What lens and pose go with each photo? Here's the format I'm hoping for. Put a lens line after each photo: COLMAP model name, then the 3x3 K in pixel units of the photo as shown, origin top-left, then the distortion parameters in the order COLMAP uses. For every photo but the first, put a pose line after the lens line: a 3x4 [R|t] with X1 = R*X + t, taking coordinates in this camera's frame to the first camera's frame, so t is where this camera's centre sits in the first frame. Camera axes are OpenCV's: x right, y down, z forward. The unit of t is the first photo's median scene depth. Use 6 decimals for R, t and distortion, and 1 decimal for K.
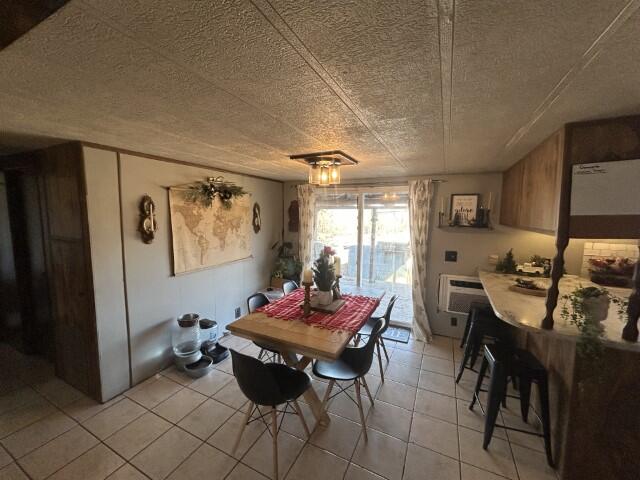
lens RADIAL K [[257.6, 0, 320.0], [0, 257.6, 240.0], [0, 0, 1]] dist [0.001905, -0.000368]
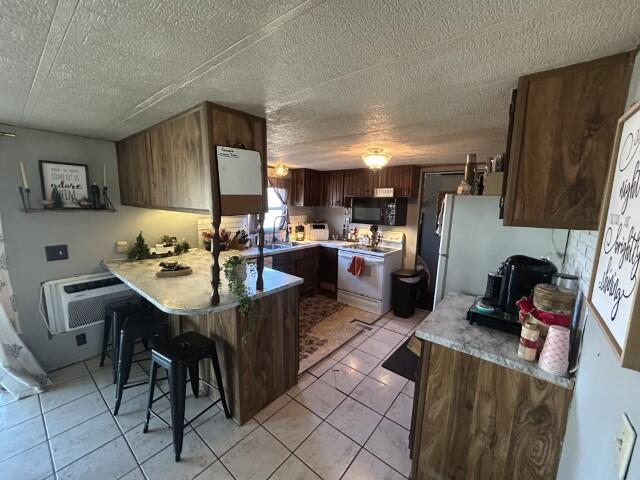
lens RADIAL K [[257.6, 0, 320.0], [0, 257.6, 240.0], [0, 0, 1]] dist [0.001905, -0.000368]
pose [[0.222995, -0.150127, 0.963190, 0.006796], [0.077355, 0.987679, 0.136035, -0.012184], [-0.971746, 0.044173, 0.231860, 0.183268]]
